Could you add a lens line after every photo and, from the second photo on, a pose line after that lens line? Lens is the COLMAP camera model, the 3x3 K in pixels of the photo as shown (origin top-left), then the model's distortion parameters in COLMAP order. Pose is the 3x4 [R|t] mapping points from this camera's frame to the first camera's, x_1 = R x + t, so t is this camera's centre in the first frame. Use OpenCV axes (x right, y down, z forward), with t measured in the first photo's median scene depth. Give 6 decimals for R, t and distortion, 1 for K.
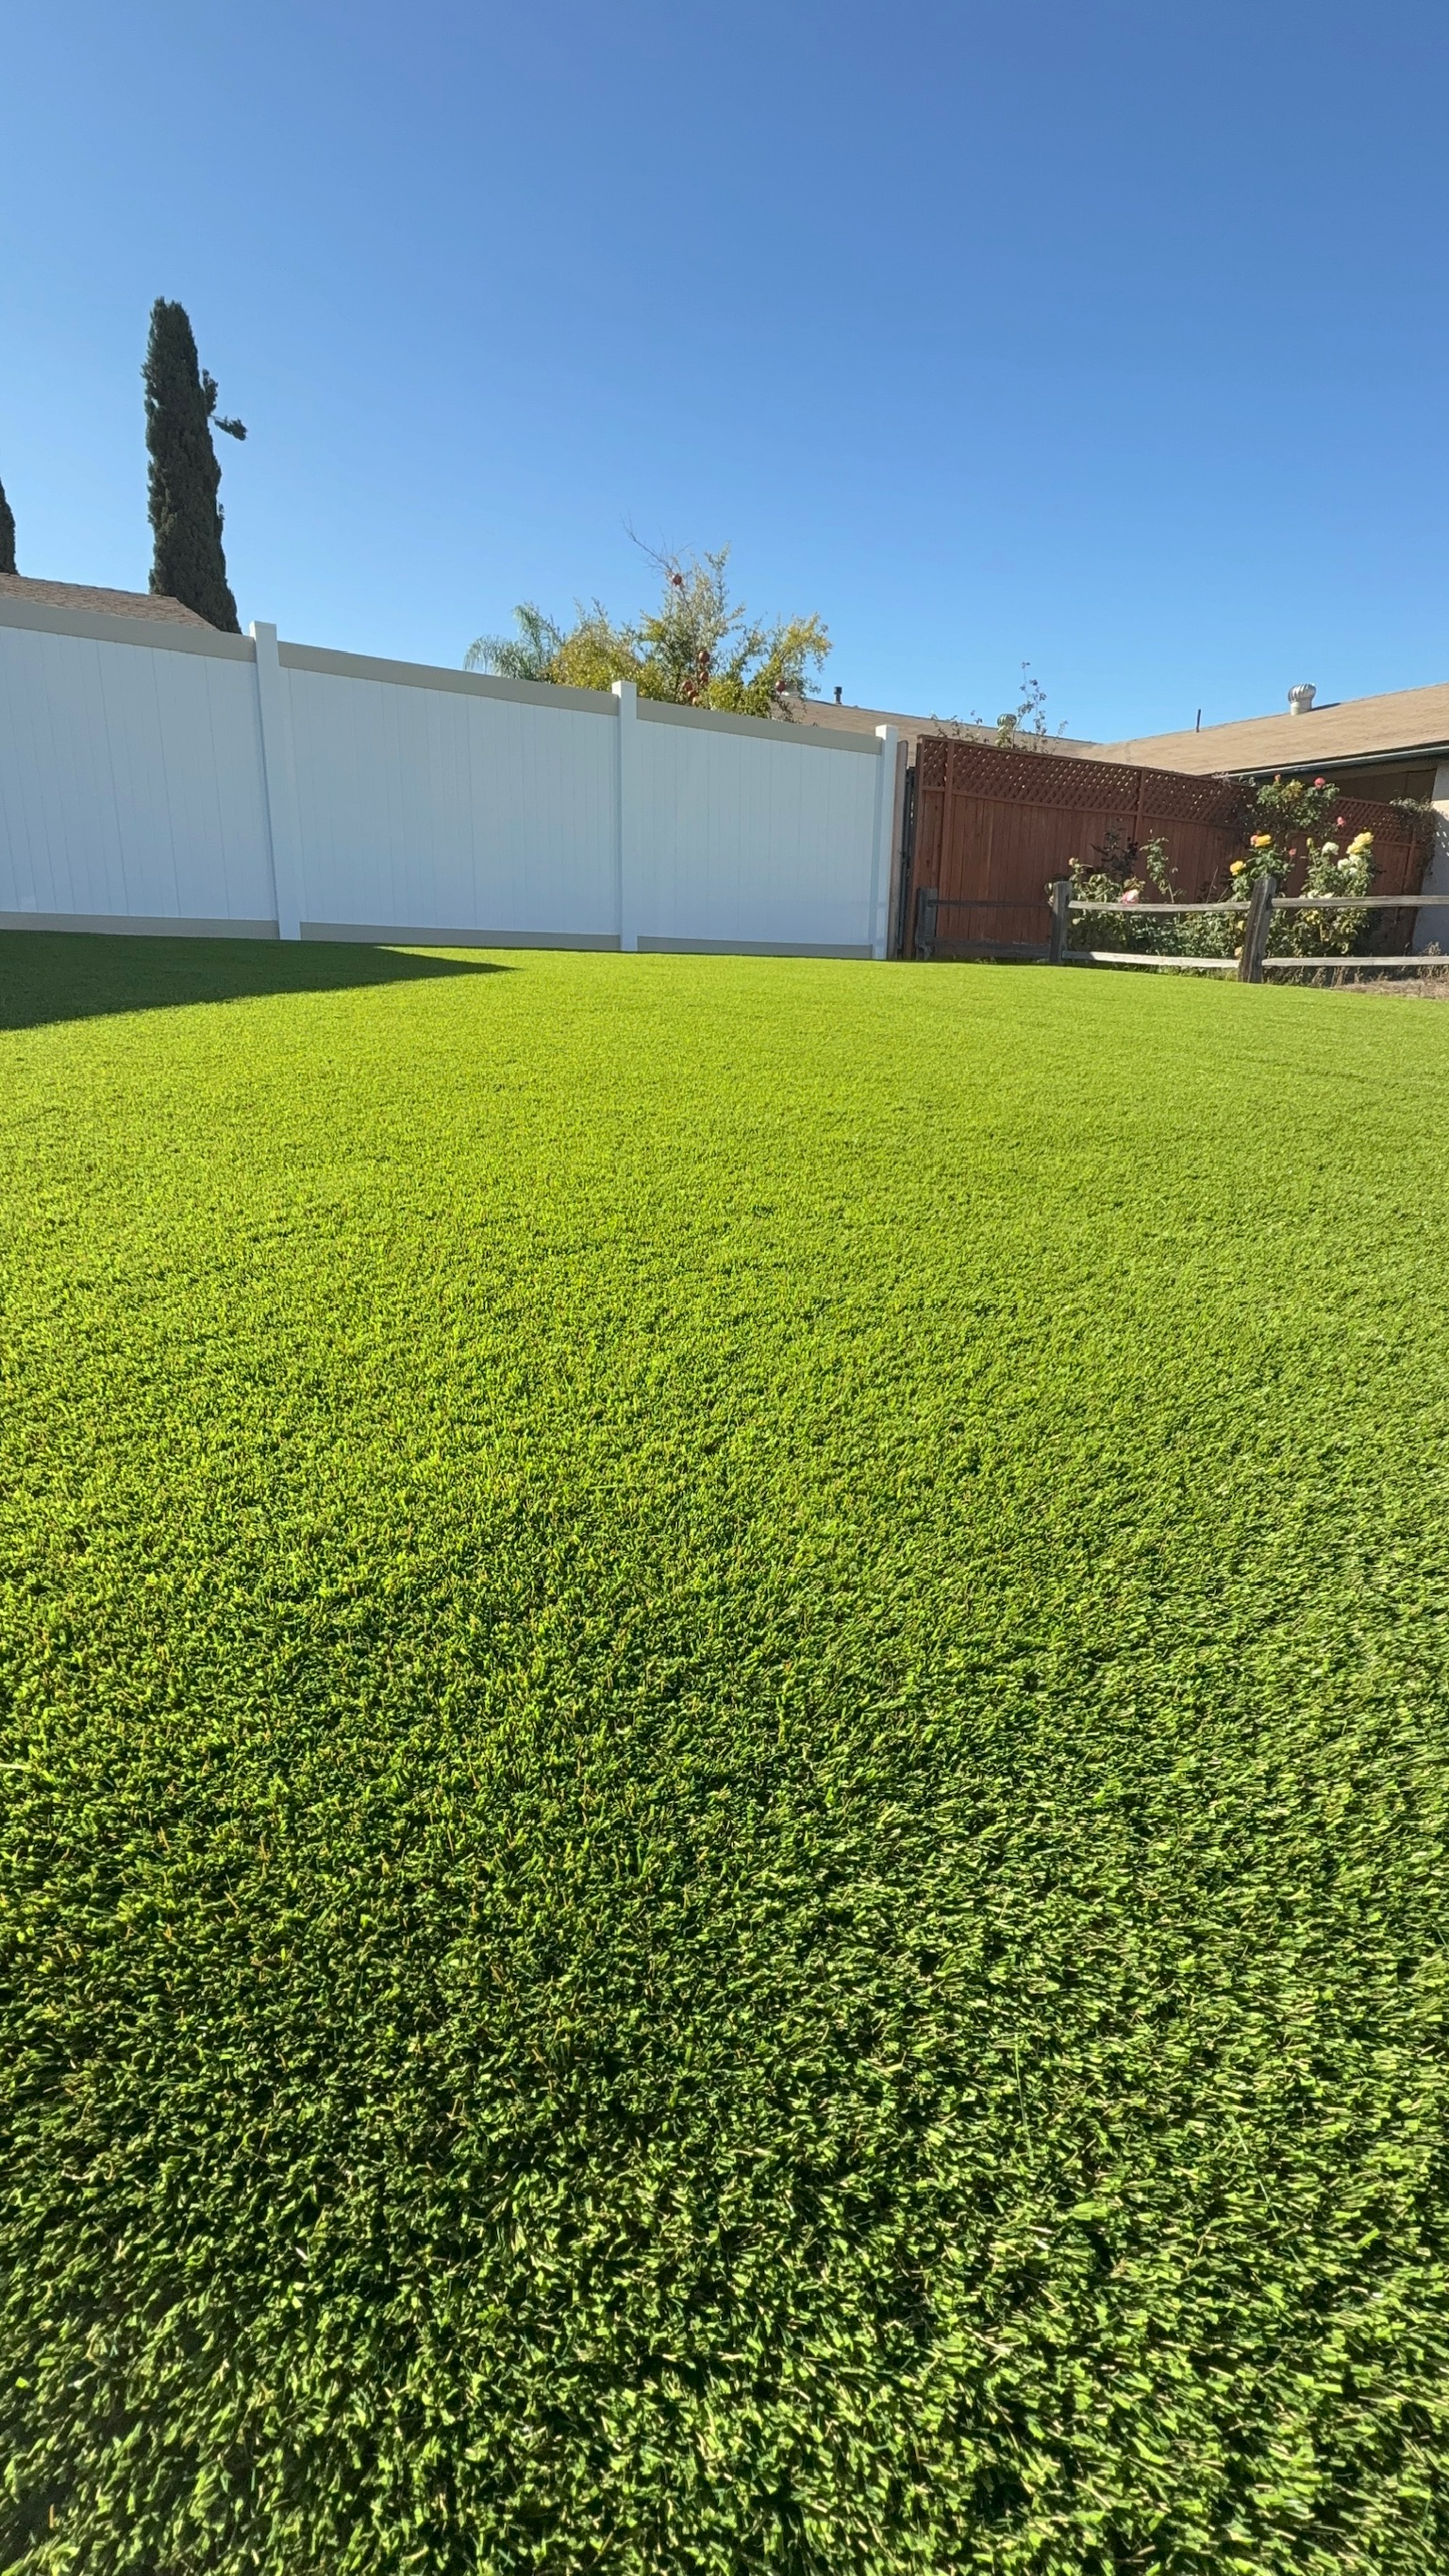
lens RADIAL K [[1179.3, 0, 715.1], [0, 1179.3, 1285.1], [0, 0, 1]] dist [-0.000632, -0.000328]
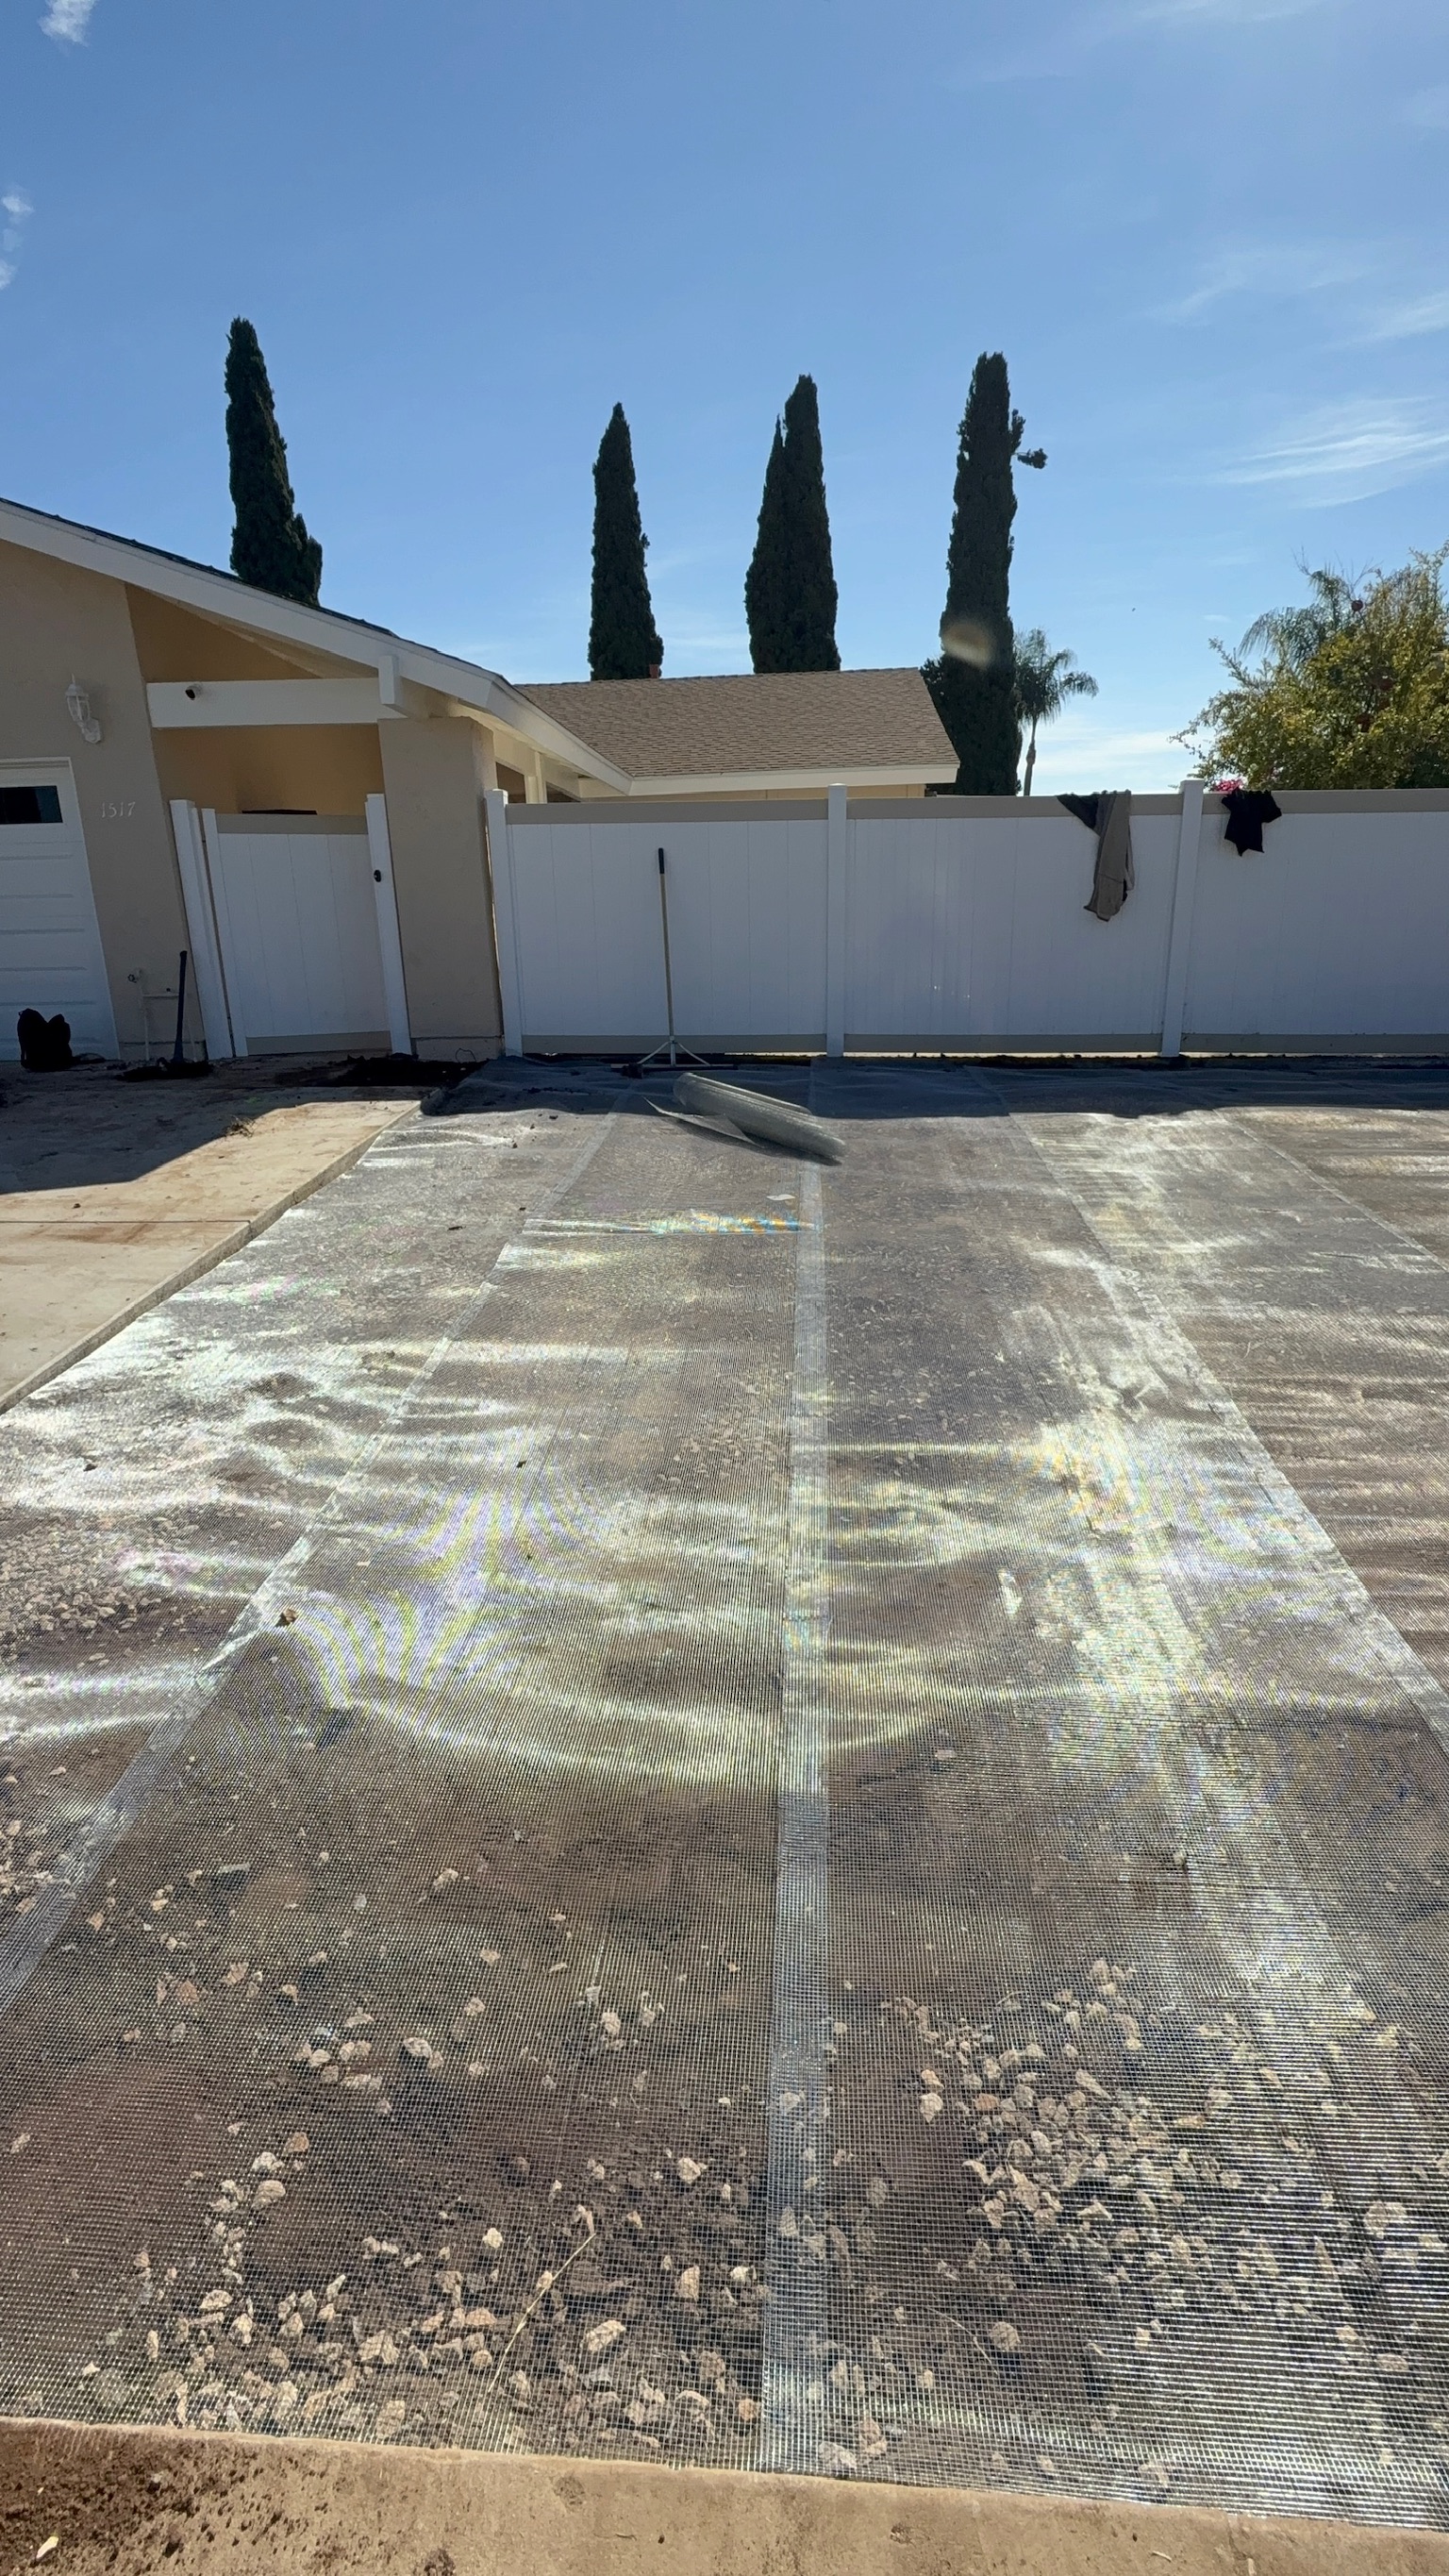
lens RADIAL K [[1179.3, 0, 720.7], [0, 1179.3, 1286.7], [0, 0, 1]] dist [-0.000632, -0.000328]
pose [[0.808152, 0.142743, -0.571415, 0.215434], [-0.126277, 0.989619, 0.068621, -0.110361], [0.575278, 0.016700, 0.817787, -0.013733]]
